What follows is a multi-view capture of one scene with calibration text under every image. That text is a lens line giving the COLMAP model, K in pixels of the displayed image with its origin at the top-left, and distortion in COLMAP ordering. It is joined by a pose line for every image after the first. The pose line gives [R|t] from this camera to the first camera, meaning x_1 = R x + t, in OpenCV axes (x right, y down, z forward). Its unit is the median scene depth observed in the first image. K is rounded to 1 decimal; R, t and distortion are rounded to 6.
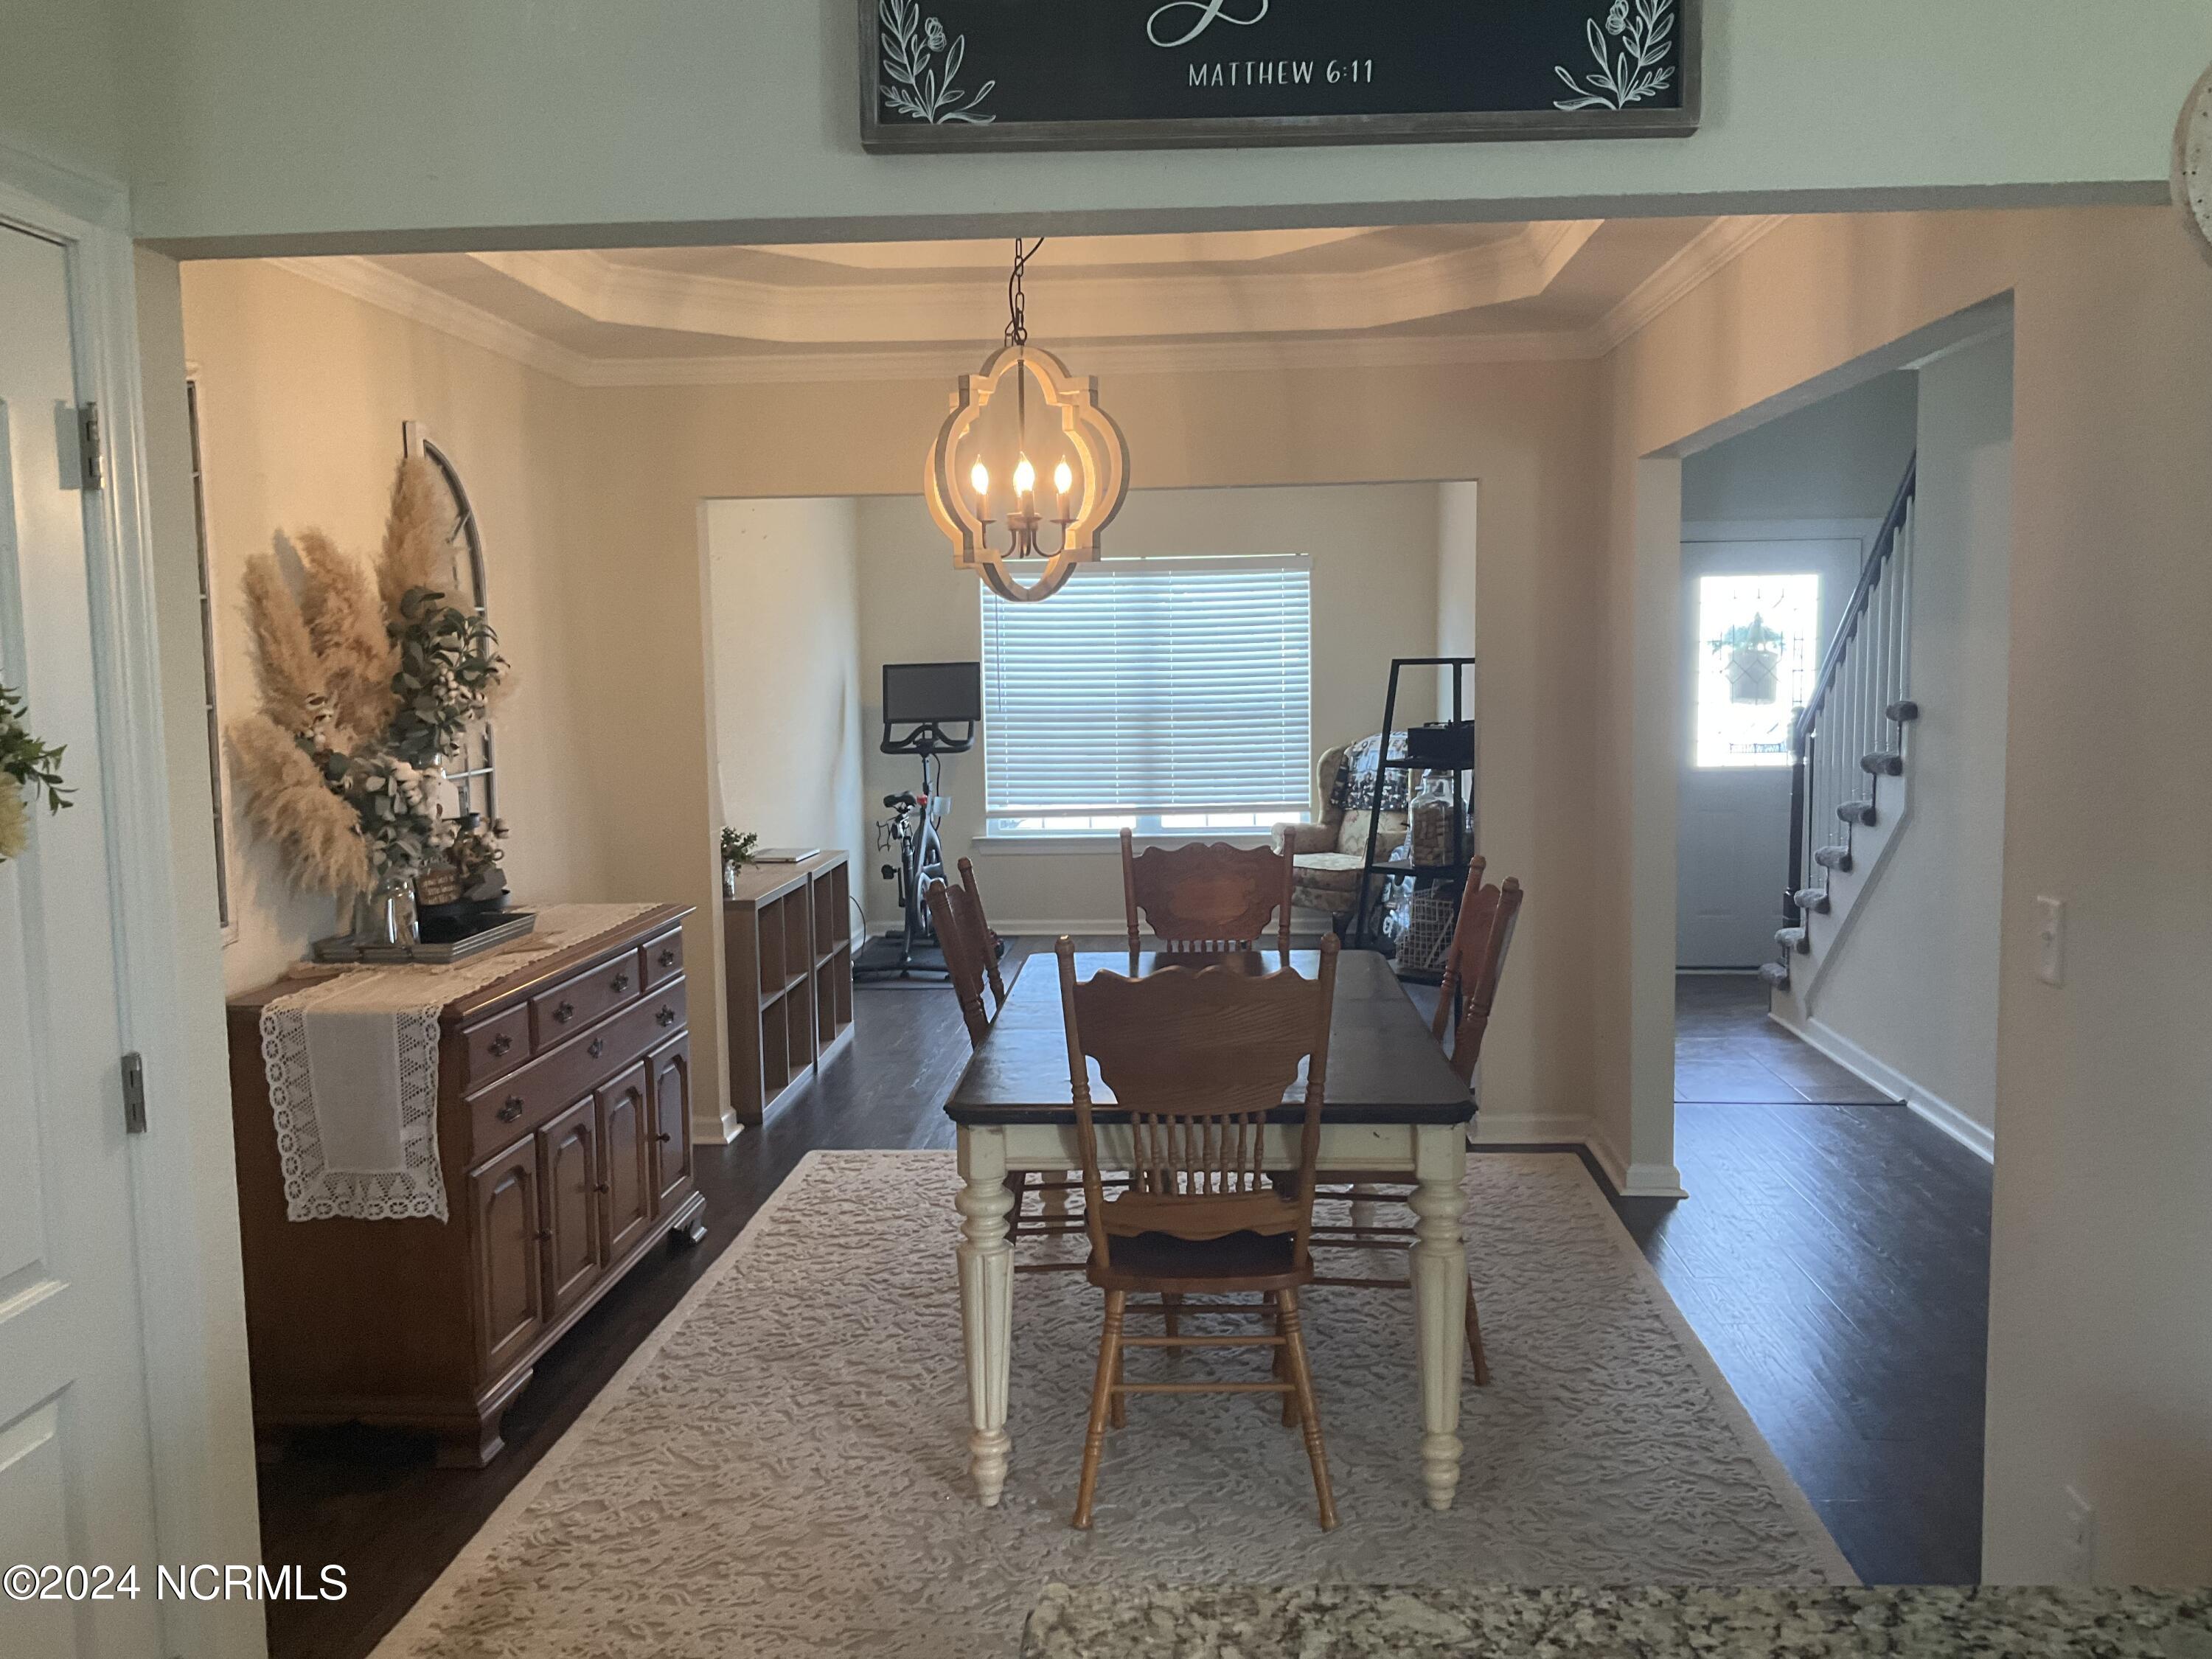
lens RADIAL K [[1830.2, 0, 1146.2], [0, 1830.2, 837.5], [0, 0, 1]] dist [0.041423, 0.007078]
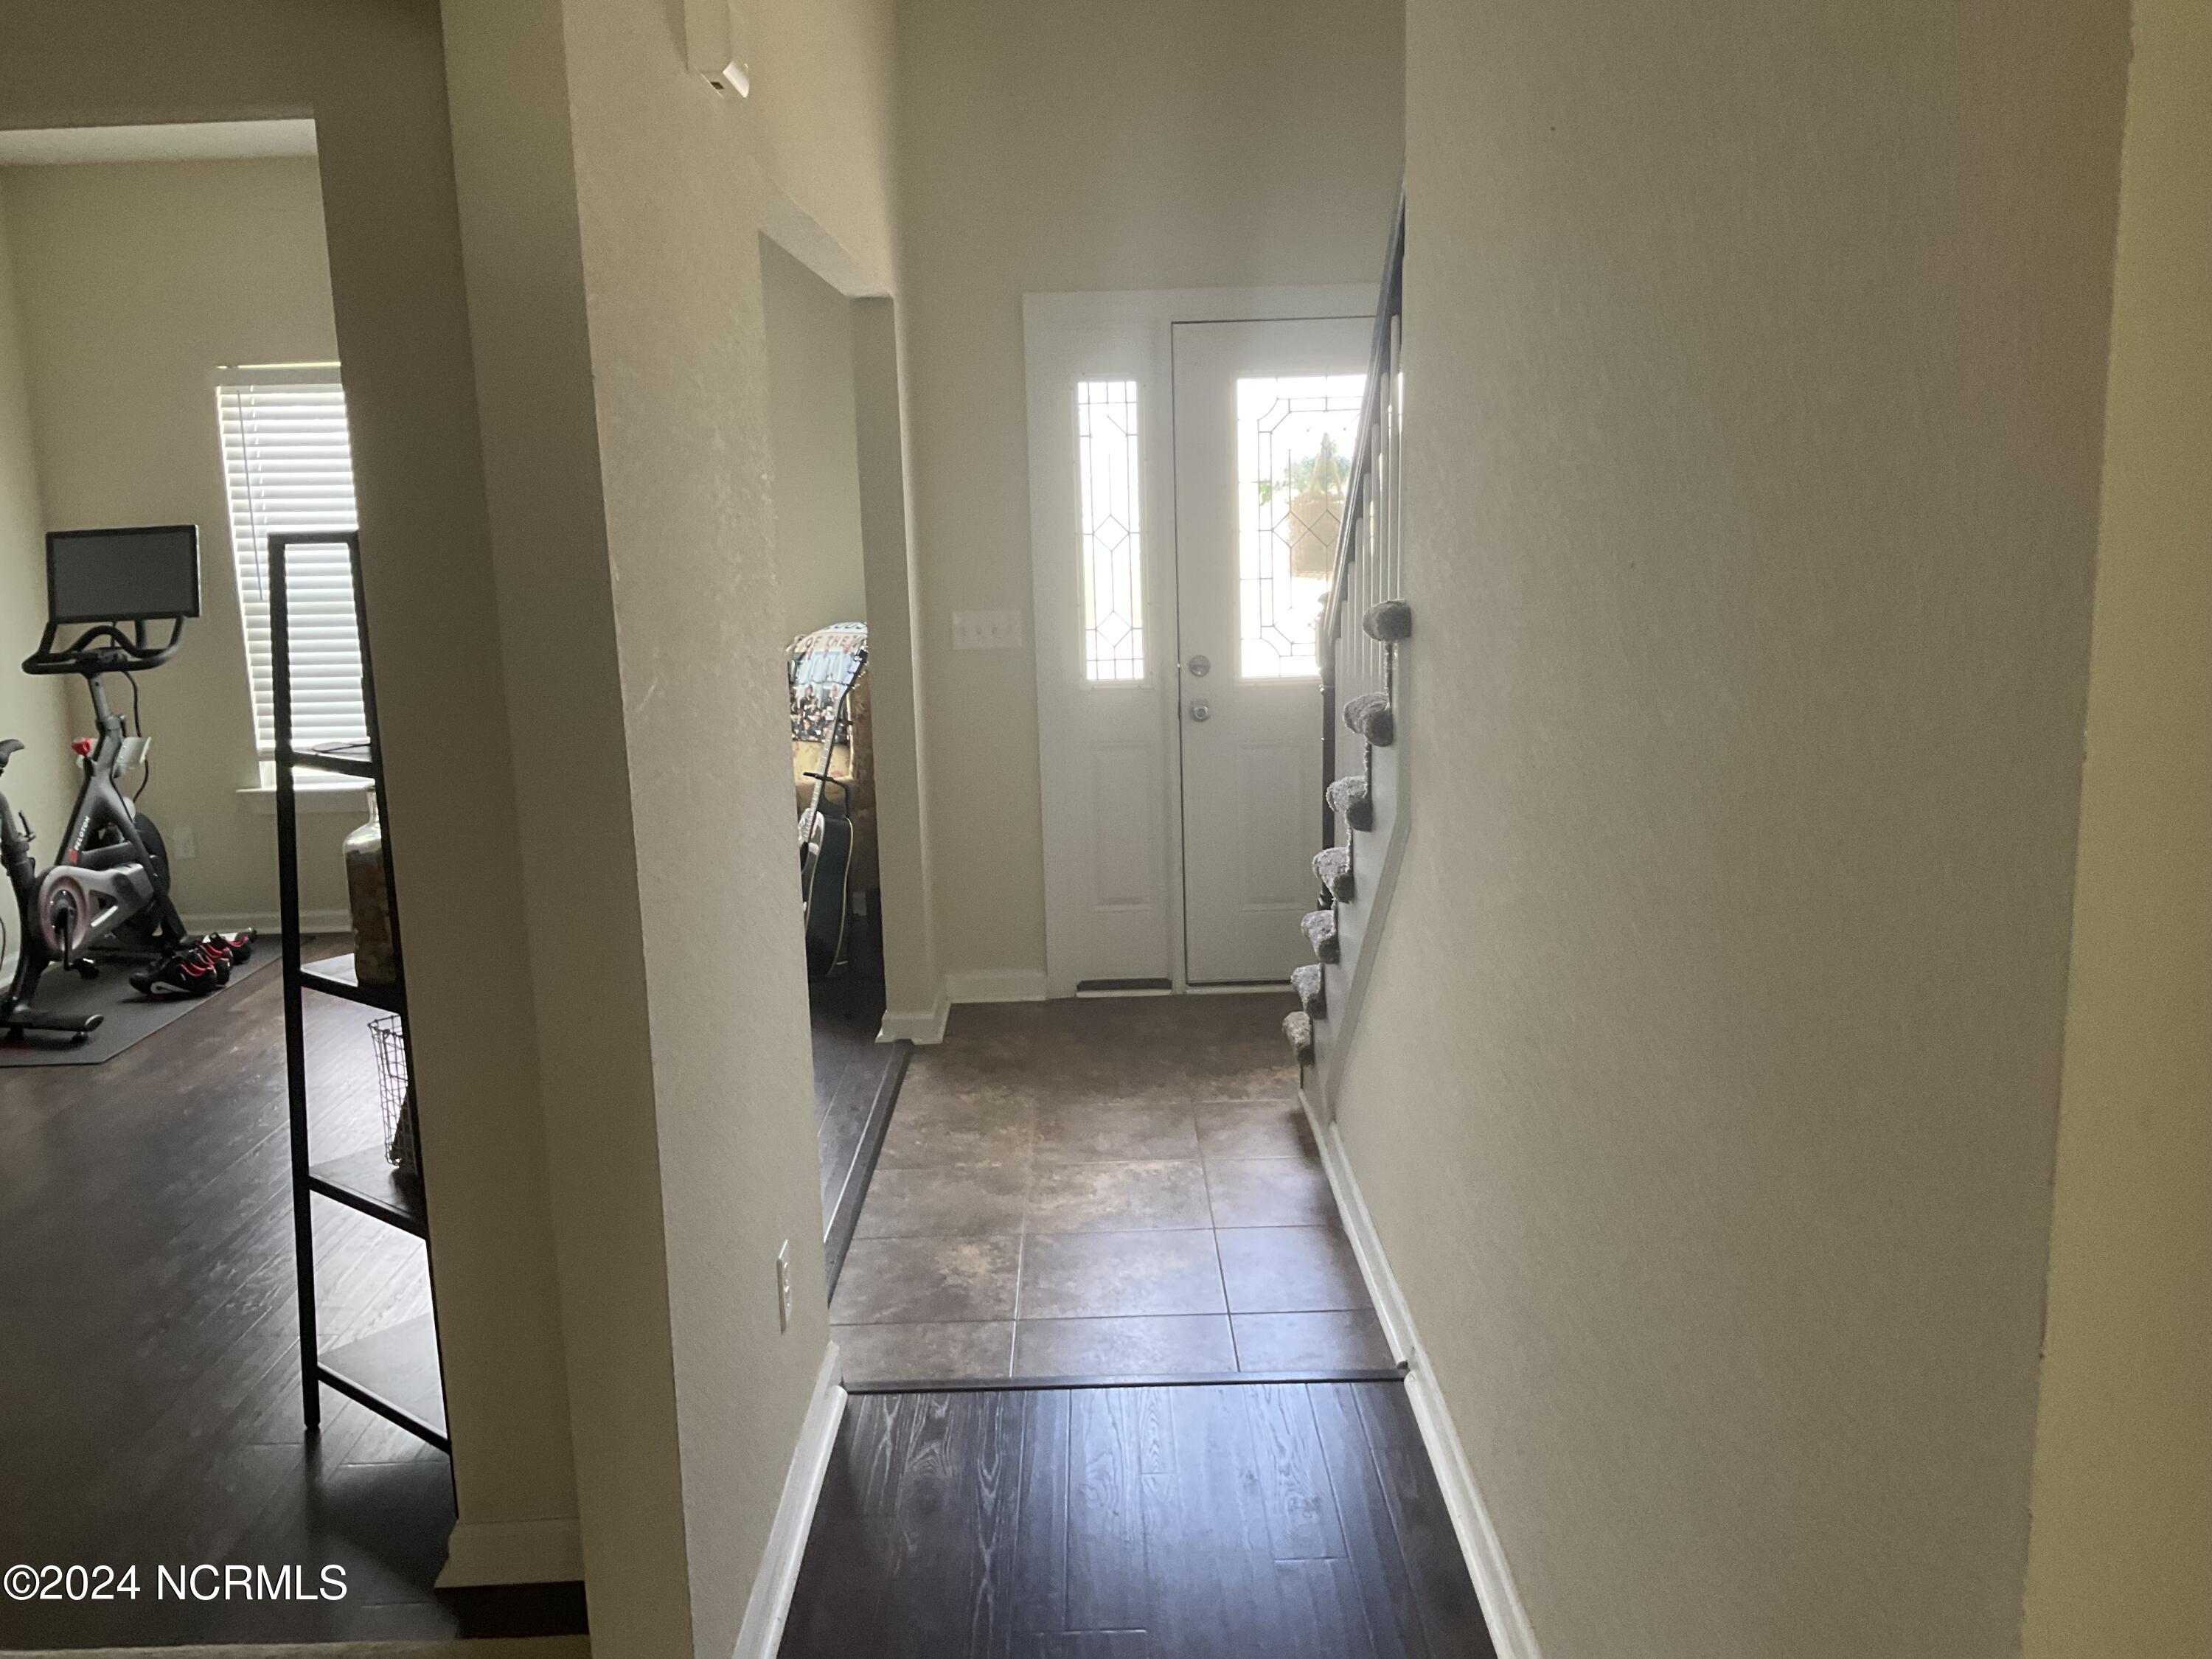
lens RADIAL K [[1830.2, 0, 1146.2], [0, 1830.2, 837.5], [0, 0, 1]] dist [0.041423, 0.007078]
pose [[0.998166, -0.026605, 0.054369, 0.210751], [0.021867, 0.996058, 0.085963, -0.035704], [-0.056442, -0.084617, 0.994814, 0.324804]]
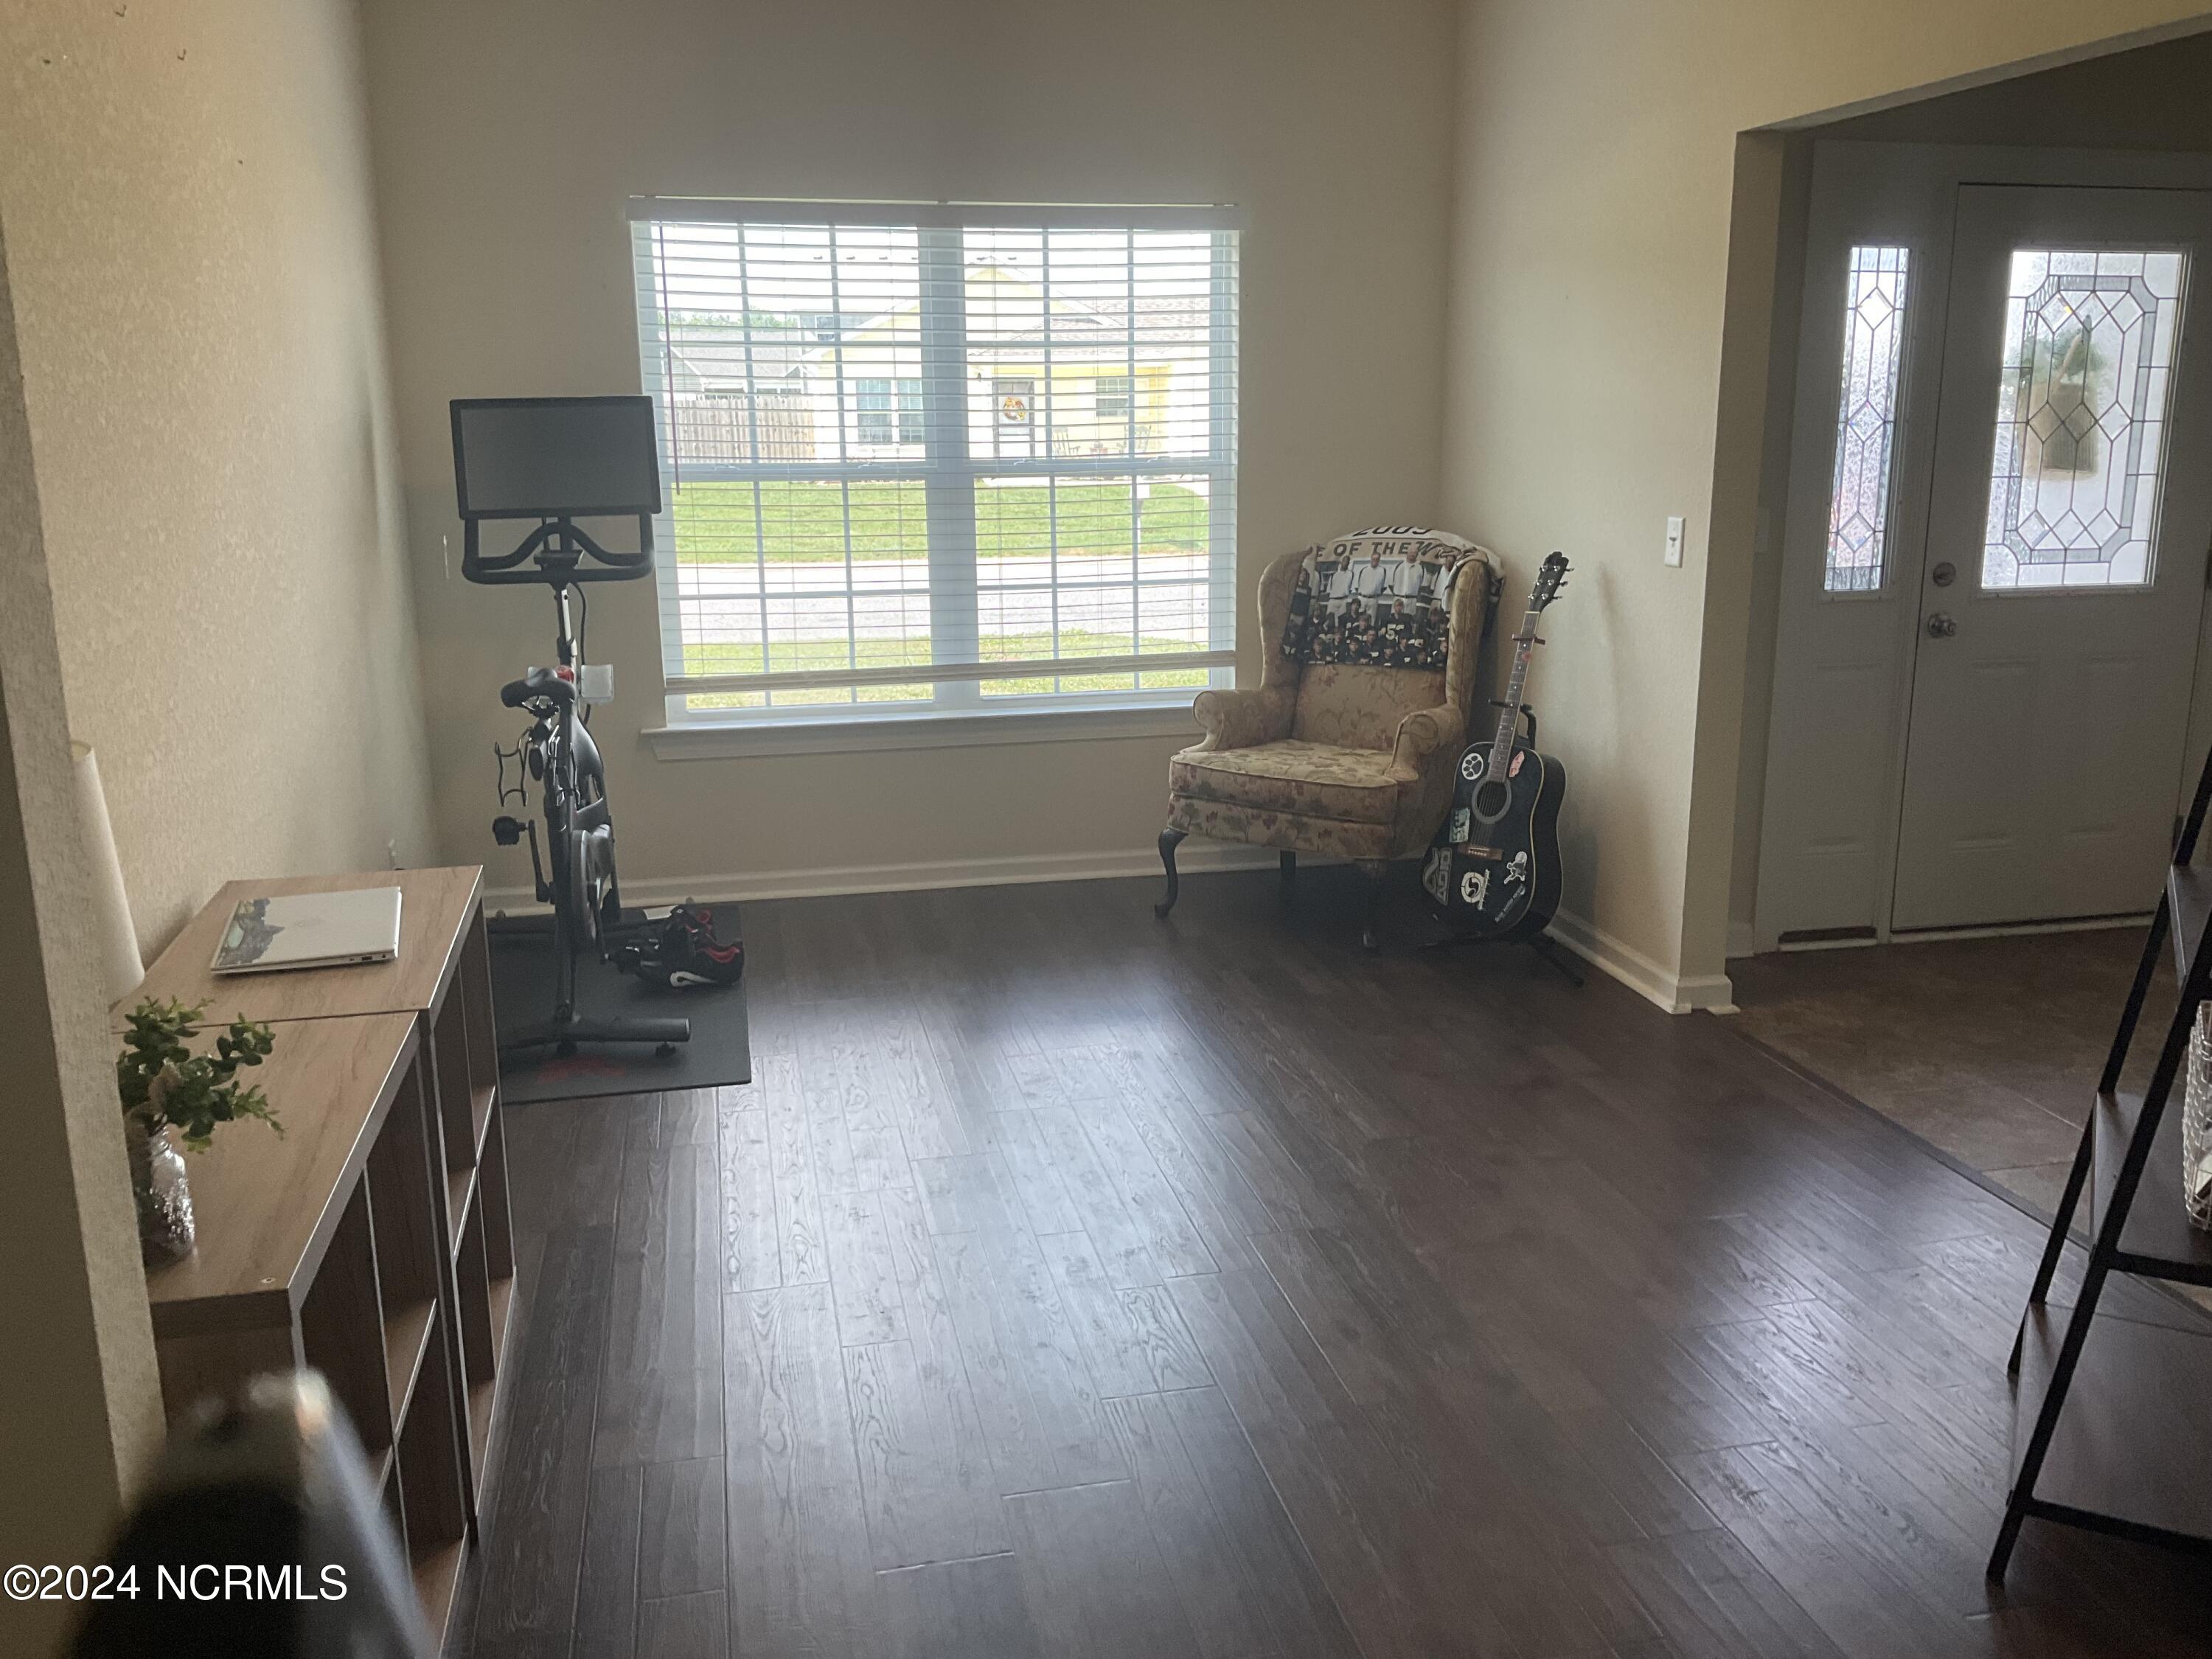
lens RADIAL K [[1830.2, 0, 1146.2], [0, 1830.2, 837.5], [0, 0, 1]] dist [0.041423, 0.007078]
pose [[0.961186, -0.054323, 0.270500, -0.105287], [0.018809, 0.991046, 0.132189, -0.039510], [-0.275259, -0.121971, 0.953602, 0.464590]]
